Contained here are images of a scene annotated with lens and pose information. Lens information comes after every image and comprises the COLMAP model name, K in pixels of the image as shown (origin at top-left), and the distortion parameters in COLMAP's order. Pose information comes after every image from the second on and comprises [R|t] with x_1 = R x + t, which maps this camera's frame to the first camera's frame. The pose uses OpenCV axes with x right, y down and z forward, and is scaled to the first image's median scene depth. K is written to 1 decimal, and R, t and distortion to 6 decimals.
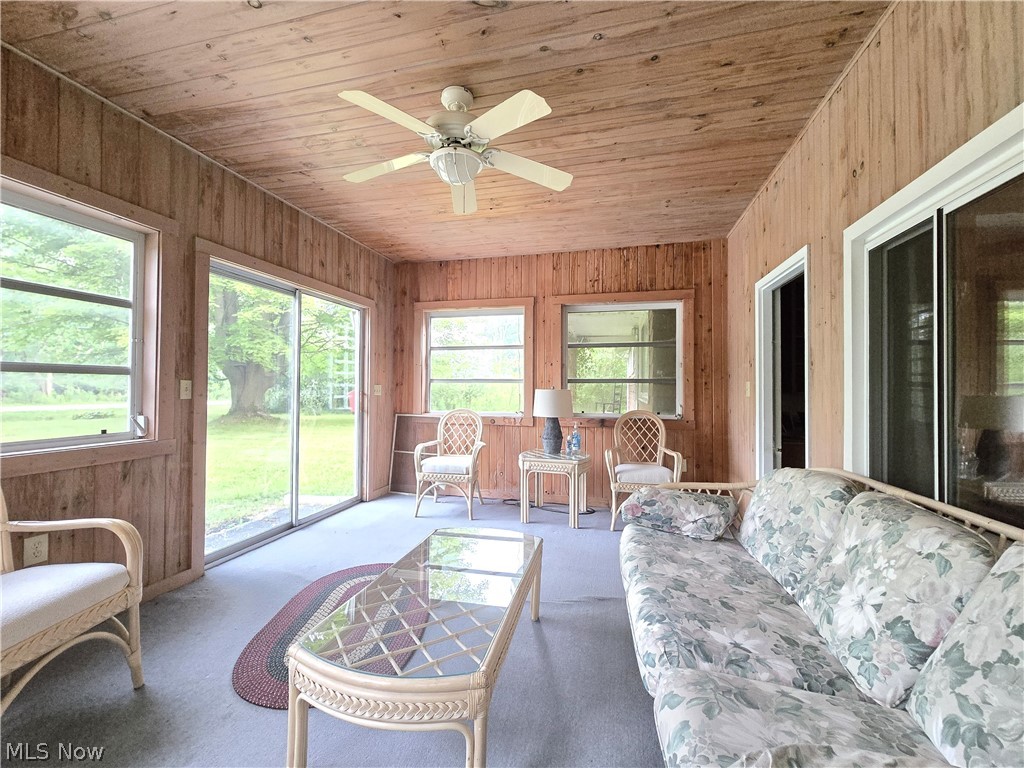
lens RADIAL K [[413.0, 0, 512.0], [0, 413.0, 384.0], [0, 0, 1]] dist [-0.000595, -0.000135]
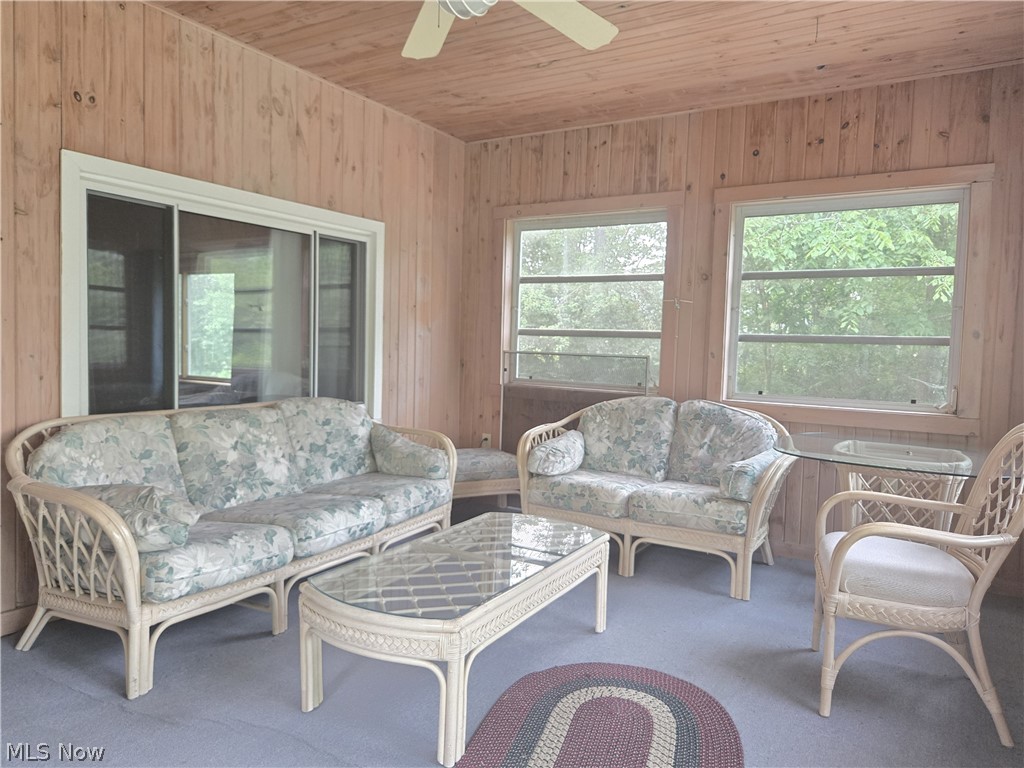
lens RADIAL K [[694.8, 0, 525.9], [0, 694.8, 383.6], [0, 0, 1]] dist [0.059180, -0.049408]
pose [[-0.954697, -0.053500, 0.292731, -0.944877], [-0.041952, 0.998079, 0.045591, 0.032985], [-0.294608, 0.031245, -0.955107, 3.347655]]
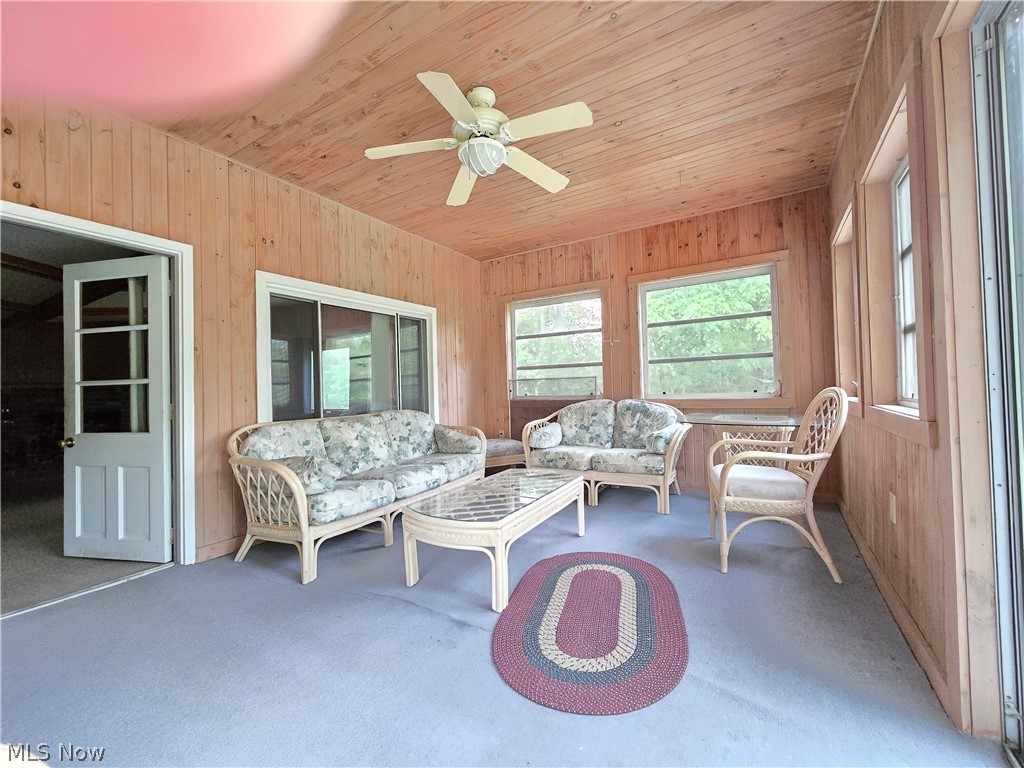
lens RADIAL K [[413.0, 0, 512.0], [0, 413.0, 384.0], [0, 0, 1]] dist [-0.000595, -0.000135]
pose [[-0.951690, 0.023073, 0.306193, -0.890499], [0.016890, 0.999597, -0.022826, 0.171419], [-0.306596, -0.016552, -0.951696, 3.359562]]
